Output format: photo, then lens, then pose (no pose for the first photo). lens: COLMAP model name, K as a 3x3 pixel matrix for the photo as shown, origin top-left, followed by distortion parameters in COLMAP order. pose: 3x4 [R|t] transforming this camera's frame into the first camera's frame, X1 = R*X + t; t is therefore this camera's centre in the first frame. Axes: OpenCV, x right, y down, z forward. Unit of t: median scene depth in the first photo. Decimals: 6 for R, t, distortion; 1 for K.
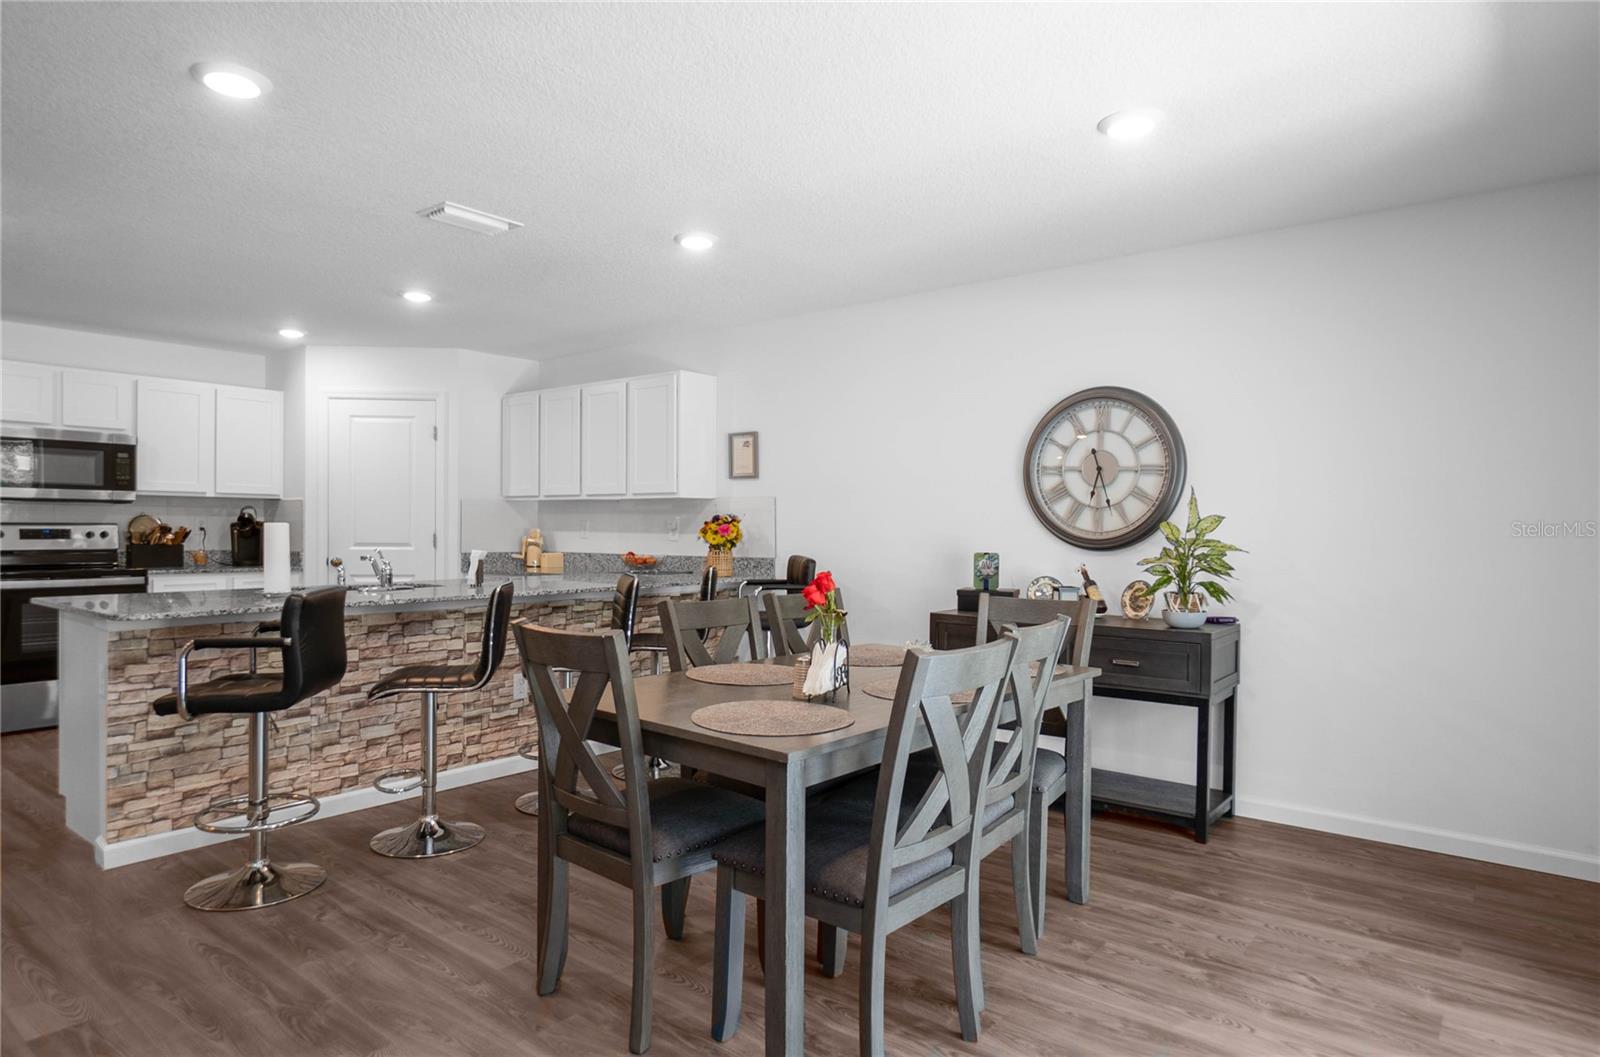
lens RADIAL K [[932.0, 0, 800.0], [0, 932.0, 528.5], [0, 0, 1]] dist [-0.007990, -0.000451]
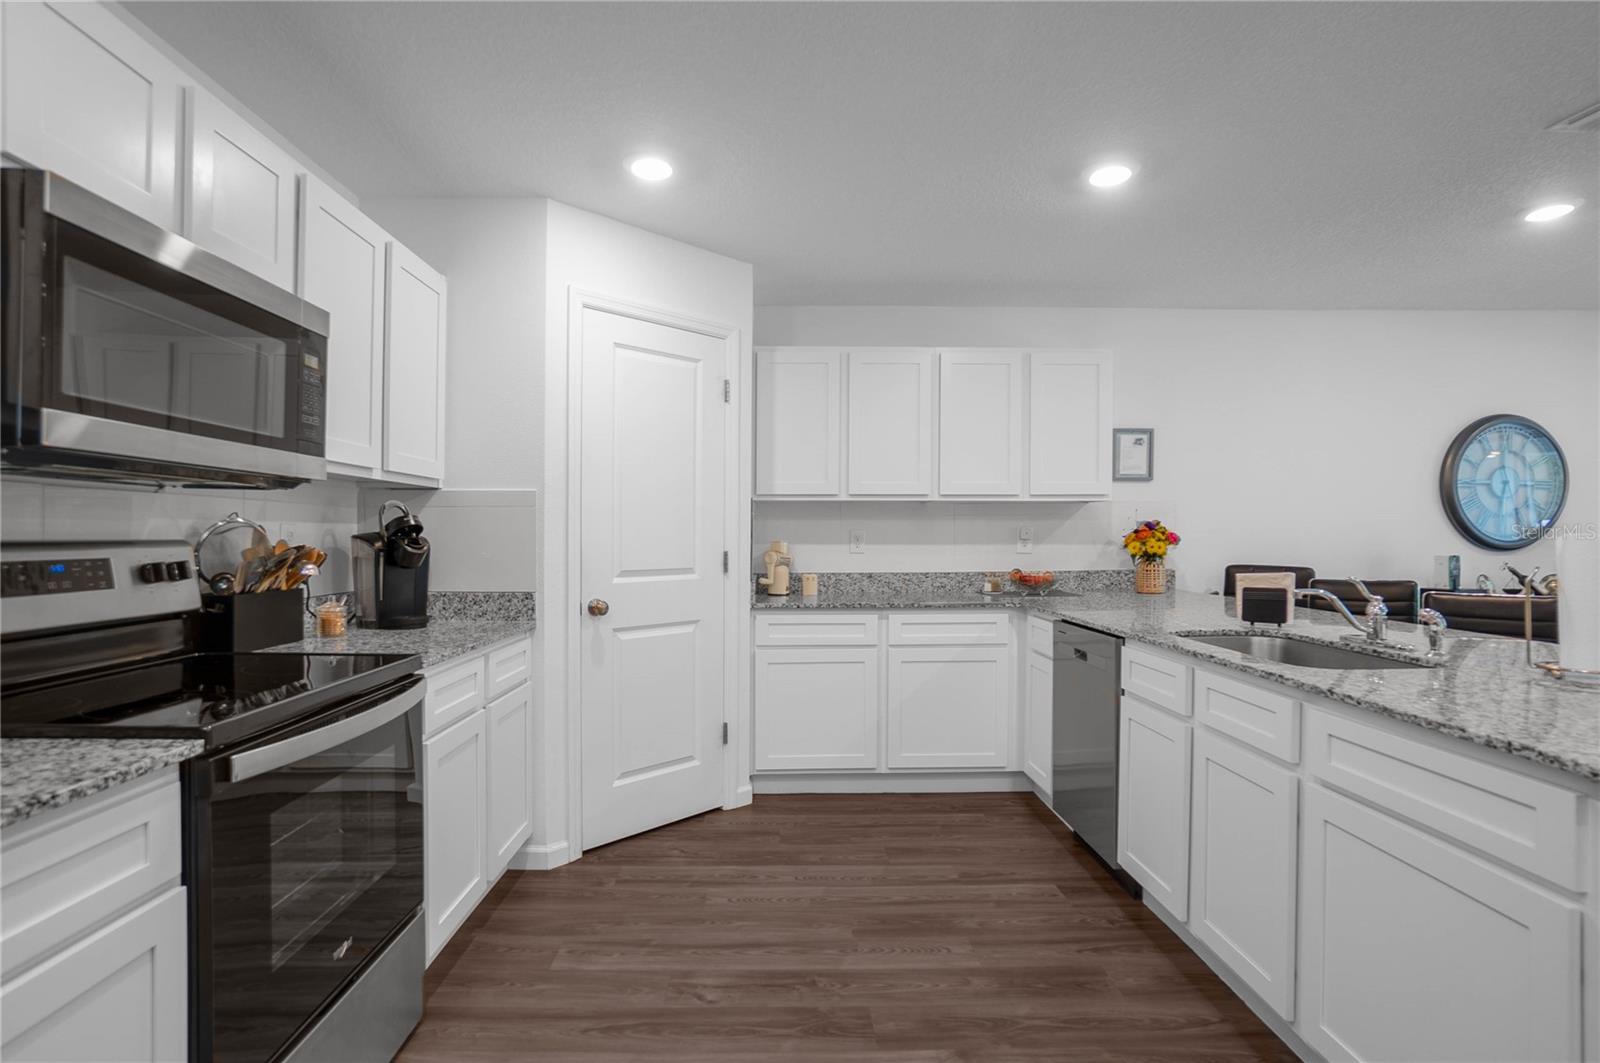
lens RADIAL K [[829.3, 0, 779.4], [0, 829.3, 534.5], [0, 0, 1]] dist [-0.009310, 0.000277]
pose [[0.754134, -0.007561, 0.656677, -1.046948], [0.011121, 0.999937, -0.001258, -0.006716], [-0.656627, 0.008252, 0.754171, 0.797808]]
